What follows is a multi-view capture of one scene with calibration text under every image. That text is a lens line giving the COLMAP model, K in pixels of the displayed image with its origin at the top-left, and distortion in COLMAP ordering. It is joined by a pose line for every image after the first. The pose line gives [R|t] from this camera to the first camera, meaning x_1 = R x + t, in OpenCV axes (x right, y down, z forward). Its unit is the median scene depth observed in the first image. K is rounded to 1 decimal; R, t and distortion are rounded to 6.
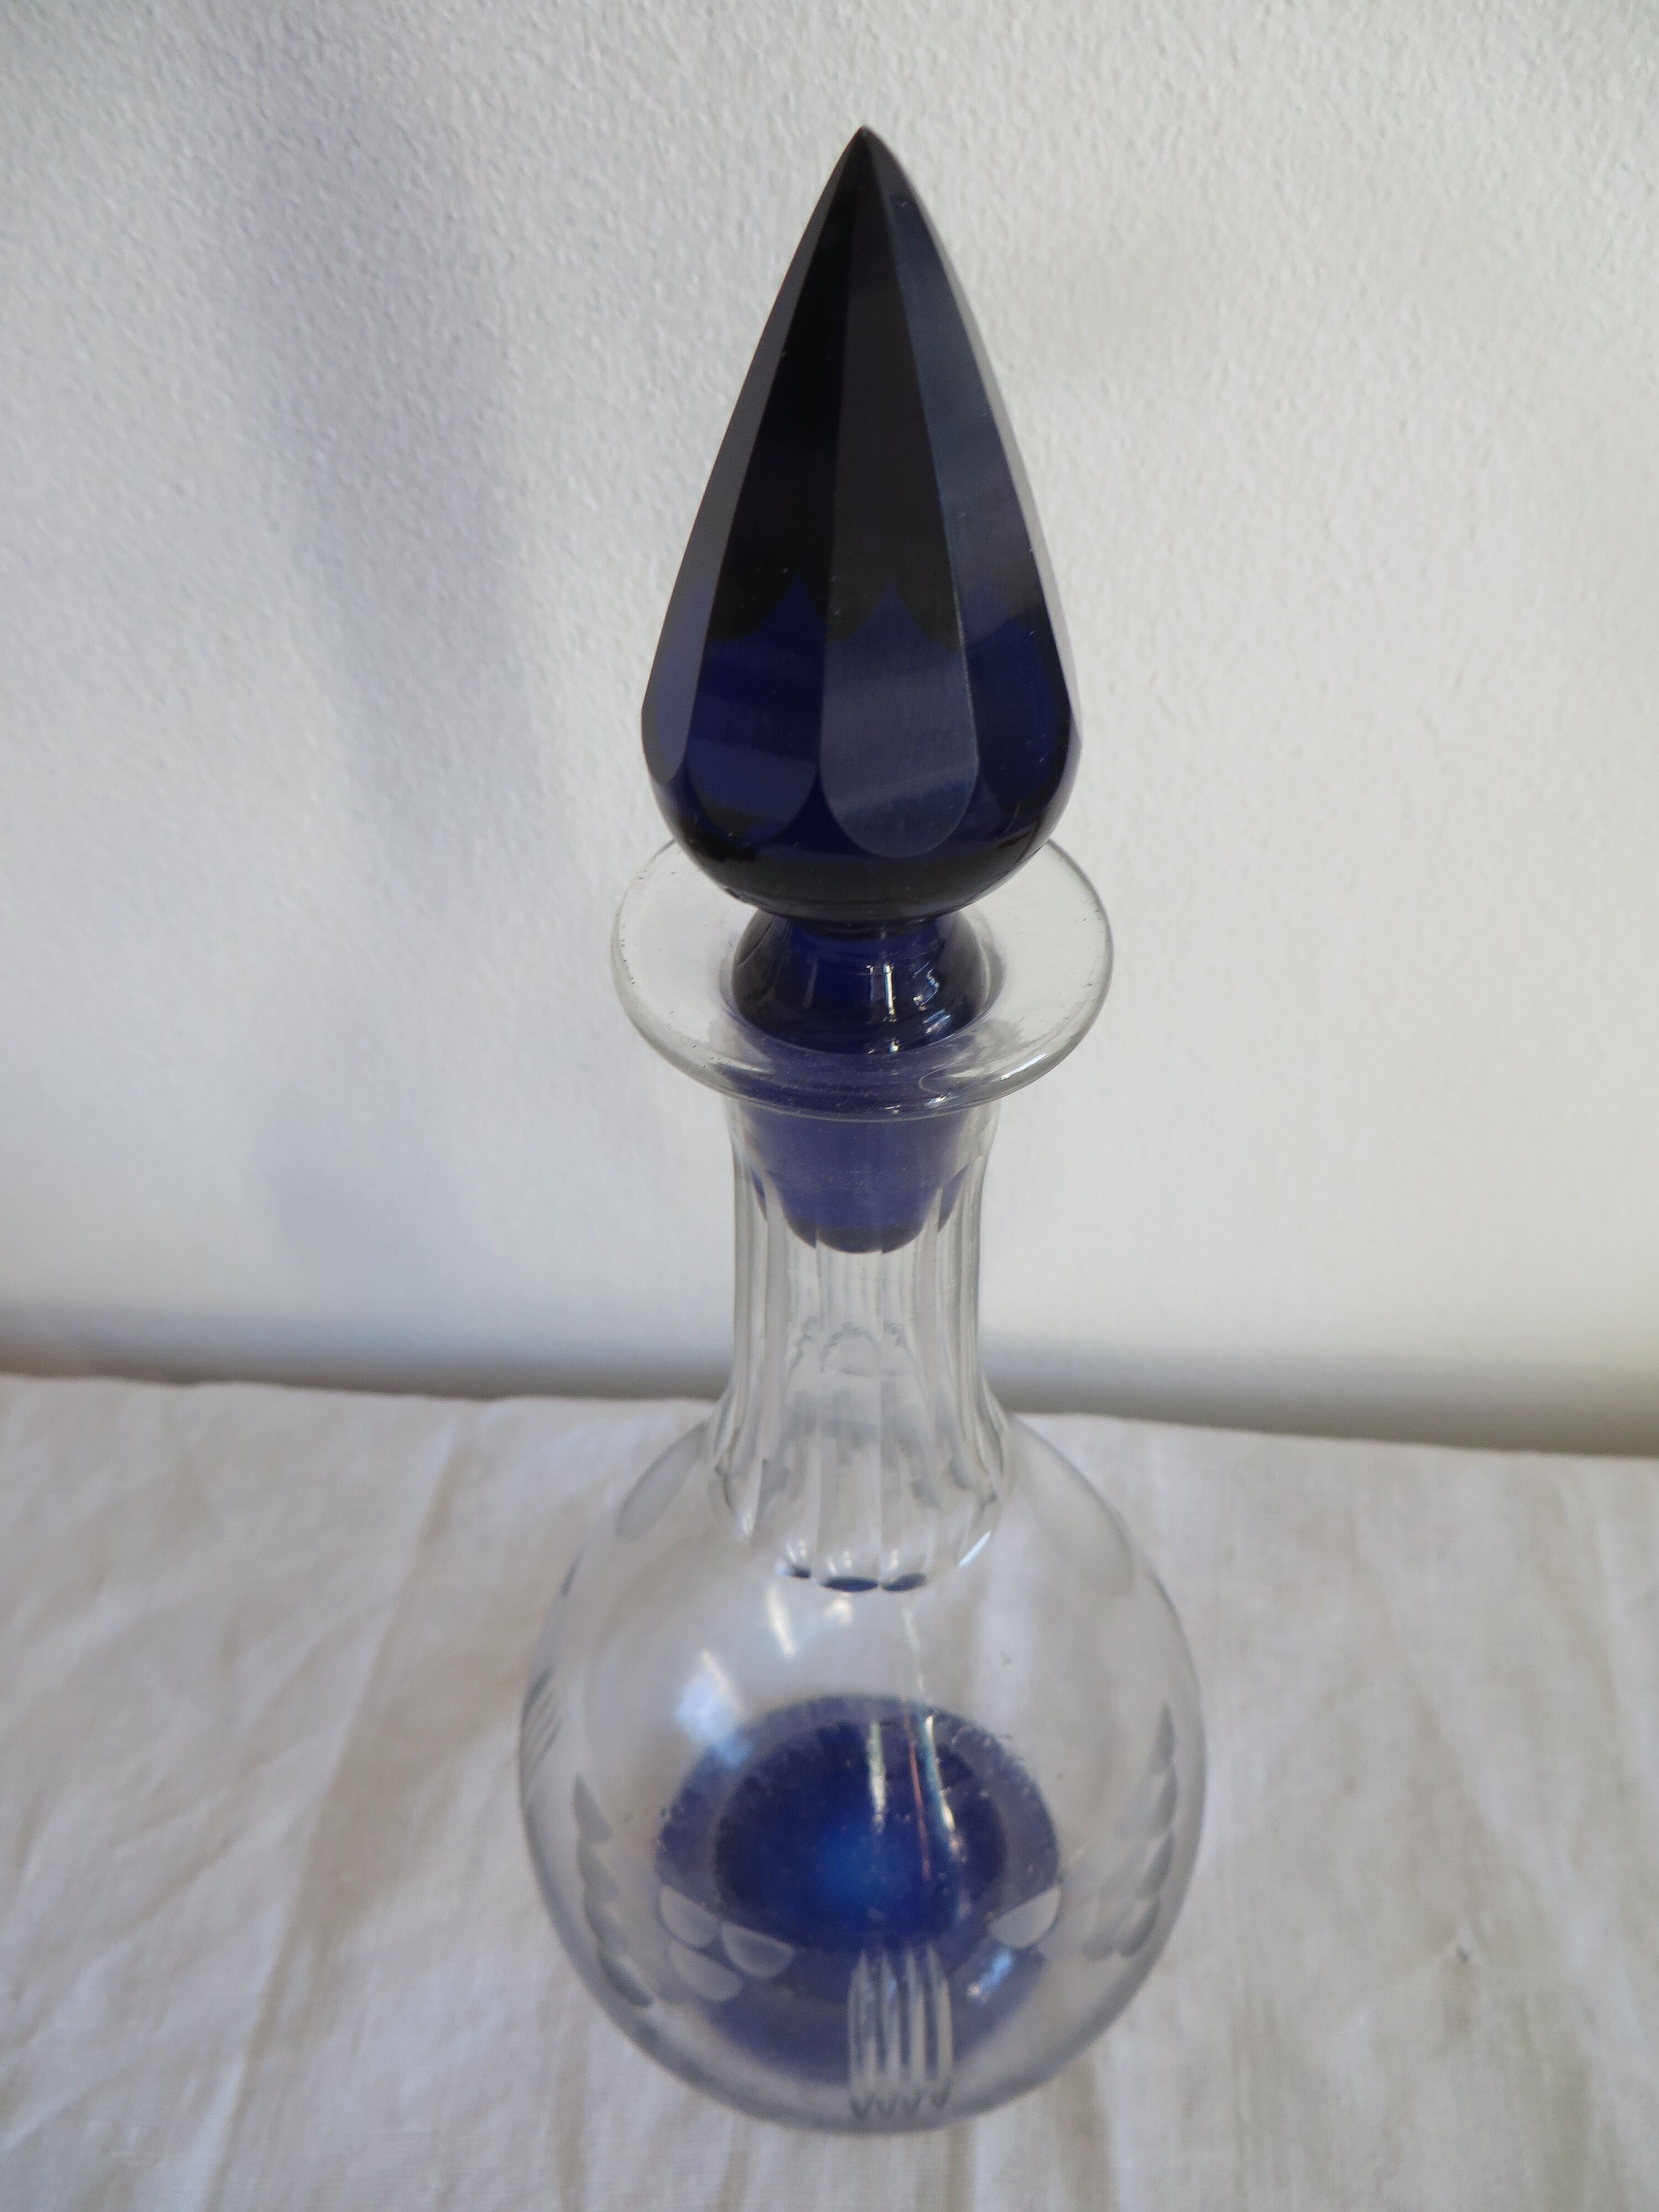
lens RADIAL K [[1667.2, 0, 842.8], [0, 1667.2, 1112.4], [0, 0, 1]] dist [-0.021388, 0.008037]
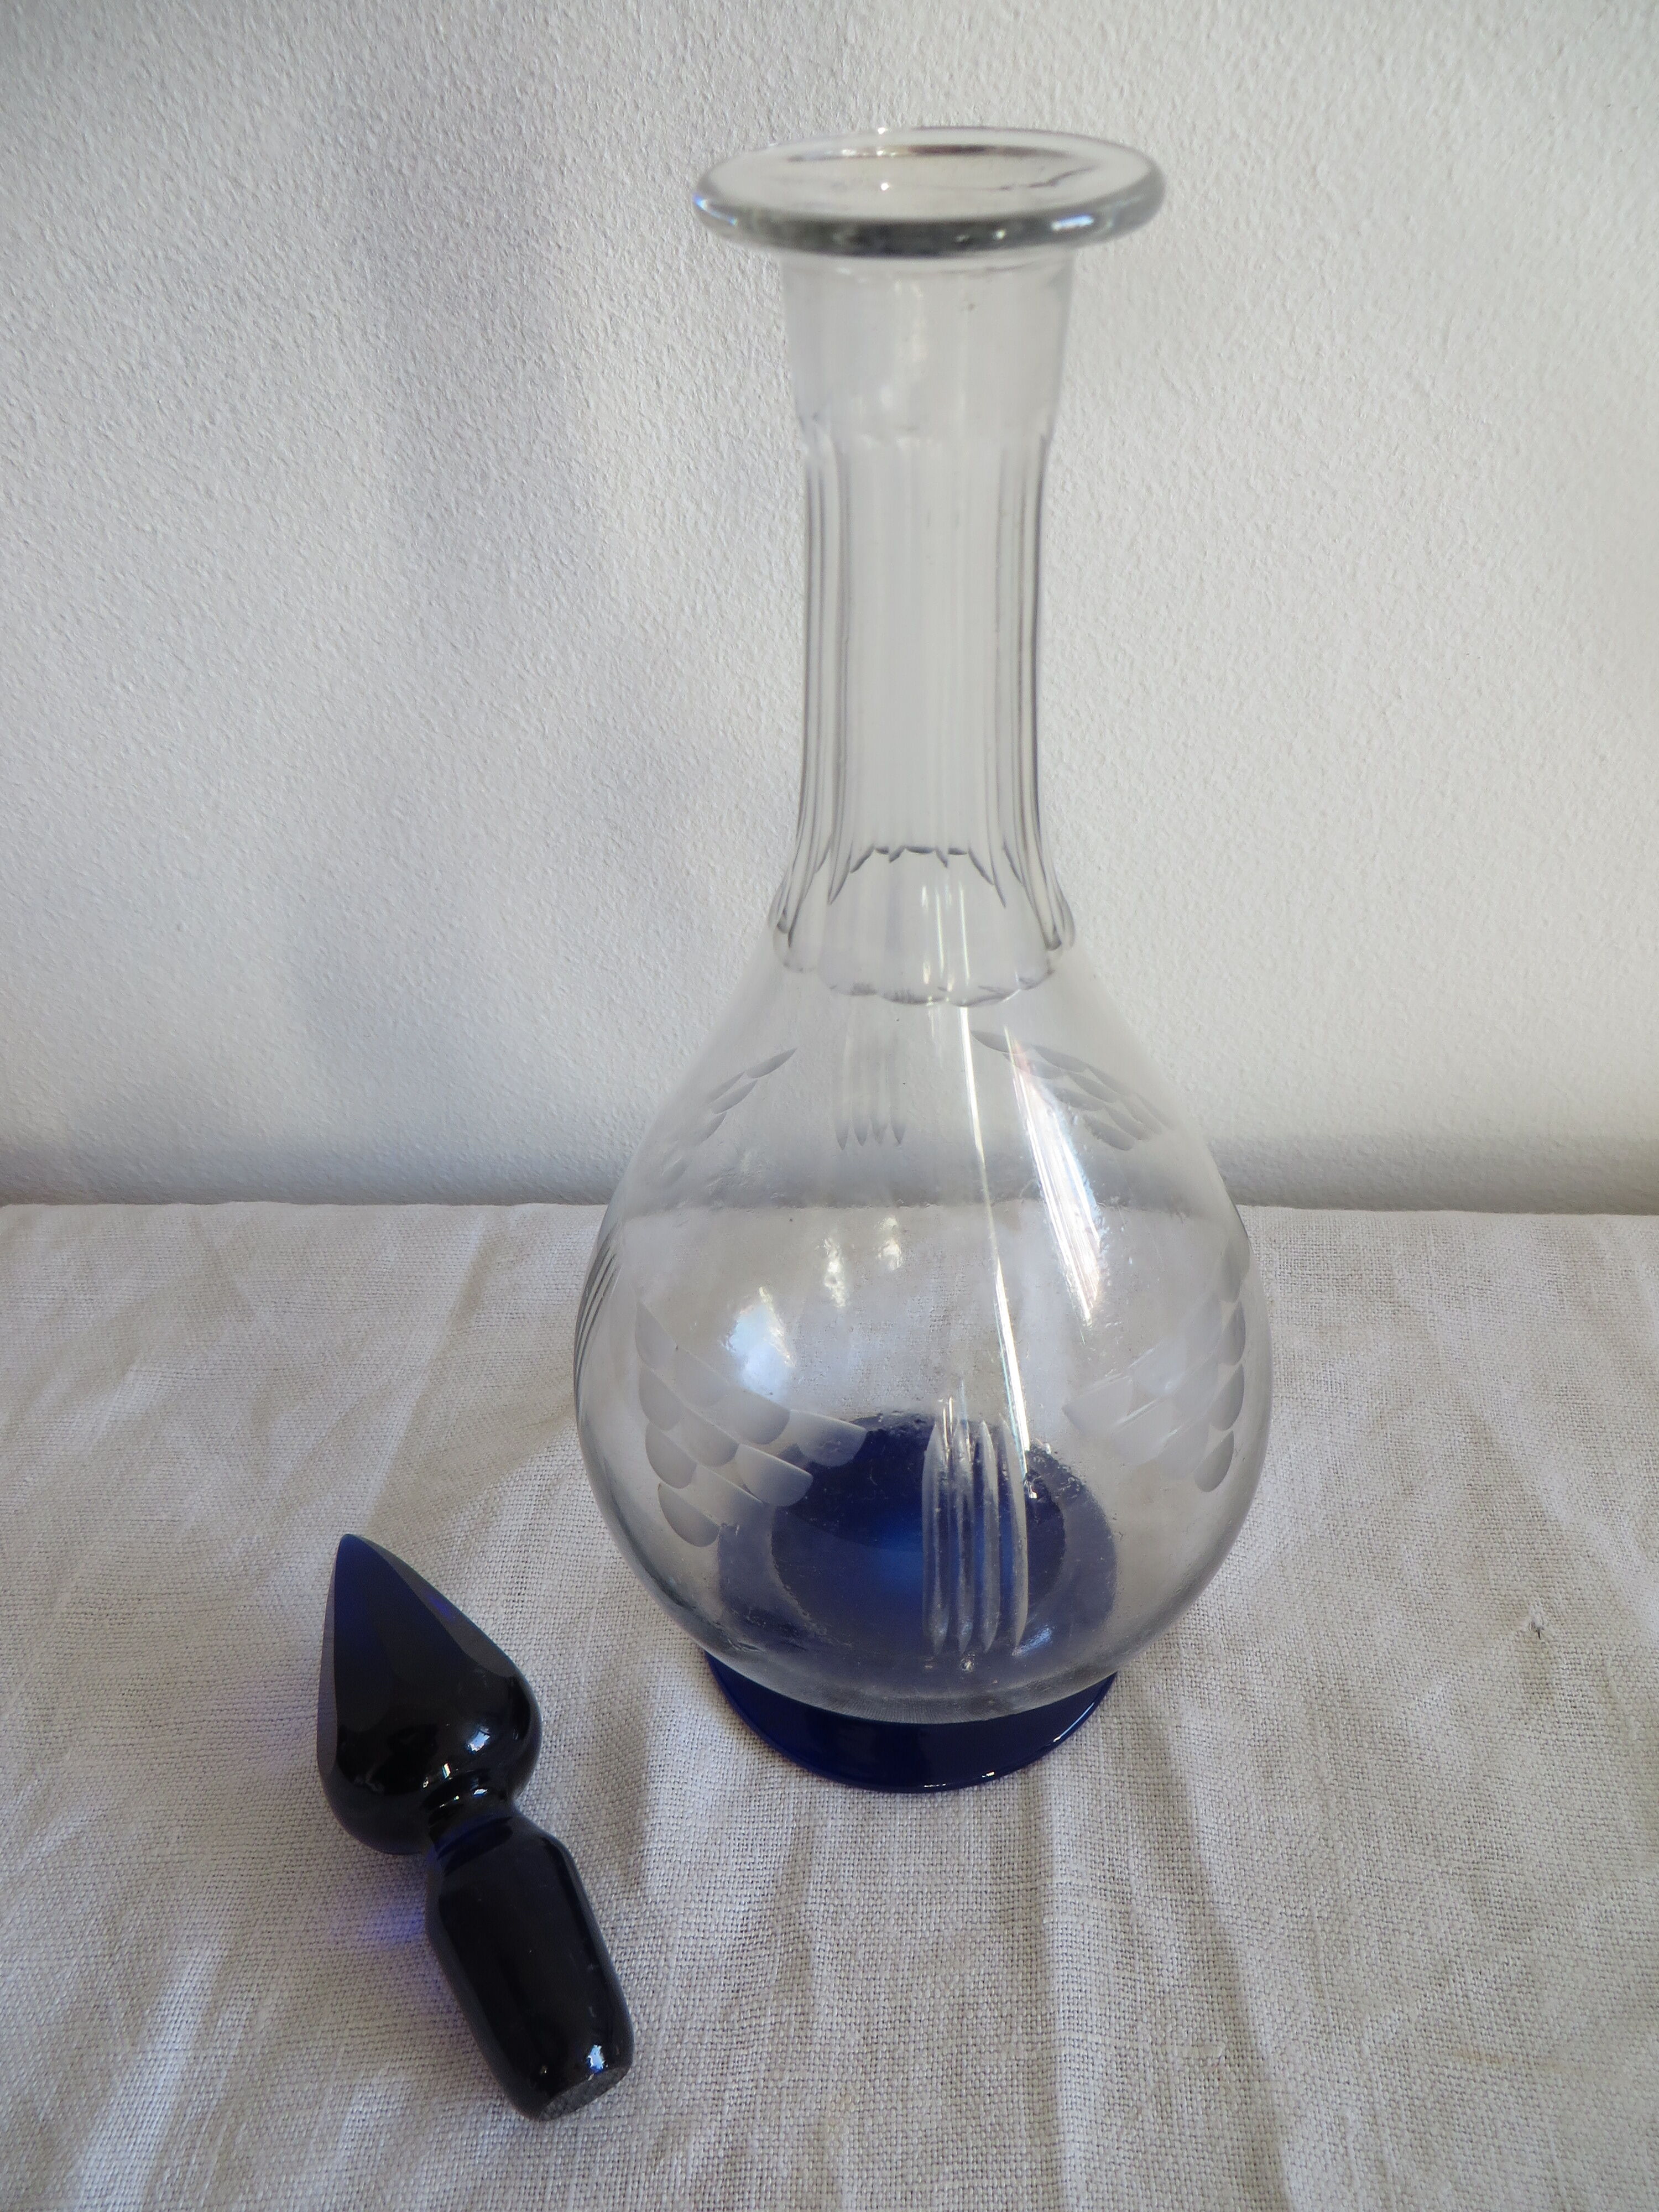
lens RADIAL K [[1667.2, 0, 838.1], [0, 1667.2, 1128.6], [0, 0, 1]] dist [-0.021388, 0.008037]
pose [[0.999485, -0.030346, 0.010432, -0.044308], [0.031235, 0.994534, -0.099630, 0.348315], [-0.007352, 0.099905, 0.994970, 0.001412]]
